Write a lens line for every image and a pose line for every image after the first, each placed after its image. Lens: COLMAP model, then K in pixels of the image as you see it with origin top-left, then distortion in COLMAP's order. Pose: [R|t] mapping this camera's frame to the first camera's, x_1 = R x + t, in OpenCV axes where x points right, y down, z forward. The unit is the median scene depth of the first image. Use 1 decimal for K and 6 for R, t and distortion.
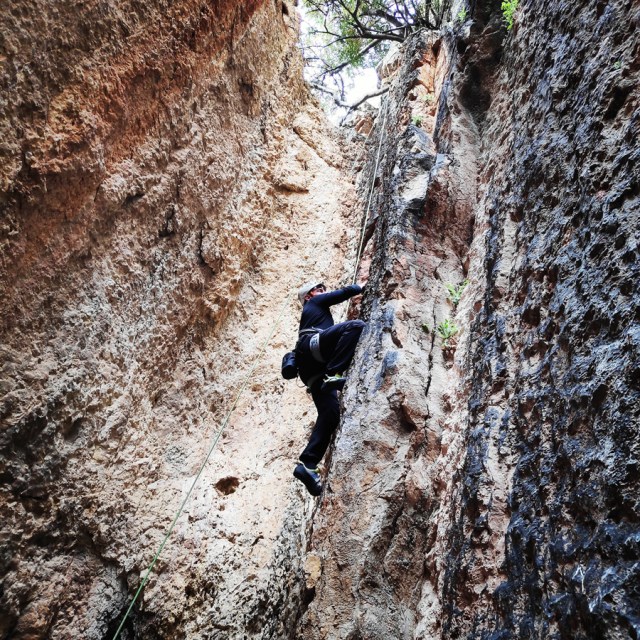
lens RADIAL K [[612.0, 0, 324.3], [0, 612.0, 323.1], [0, 0, 1]] dist [0.006359, 0.000000]
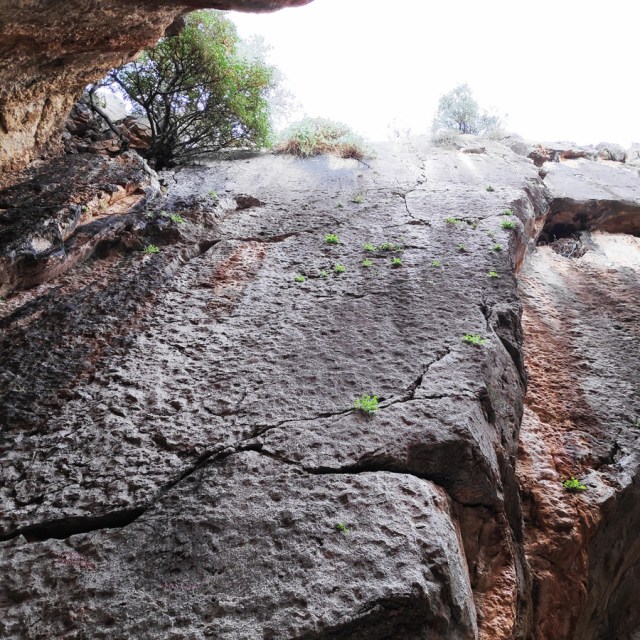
lens RADIAL K [[612.0, 0, 318.4], [0, 612.0, 384.2], [0, 0, 1]] dist [0.006359, 0.000000]
pose [[0.210352, 0.770227, 0.602081, -0.461717], [-0.798403, 0.490757, -0.348871, -0.042751], [-0.564186, -0.407318, 0.718183, -0.954309]]
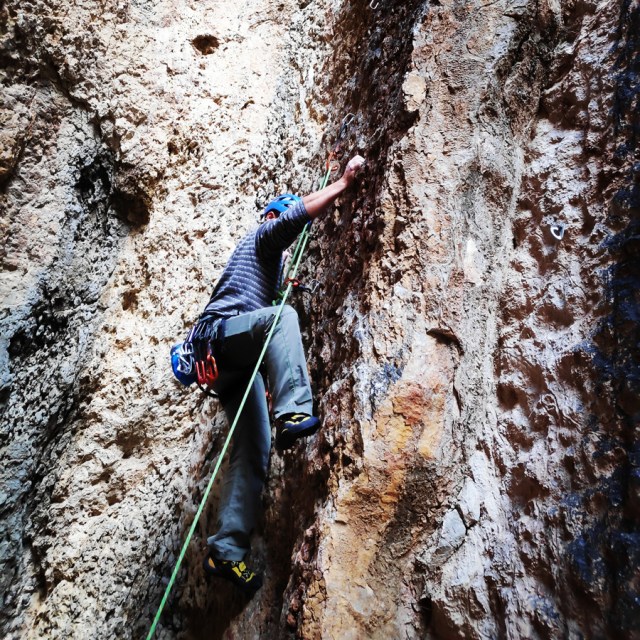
lens RADIAL K [[612.0, 0, 323.2], [0, 612.0, 220.8], [0, 0, 1]] dist [0.006359, 0.000000]
pose [[0.980606, 0.082143, 0.177944, -0.157756], [-0.147951, 0.905717, 0.397224, 0.151730], [-0.128538, -0.415847, 0.900305, 0.131675]]
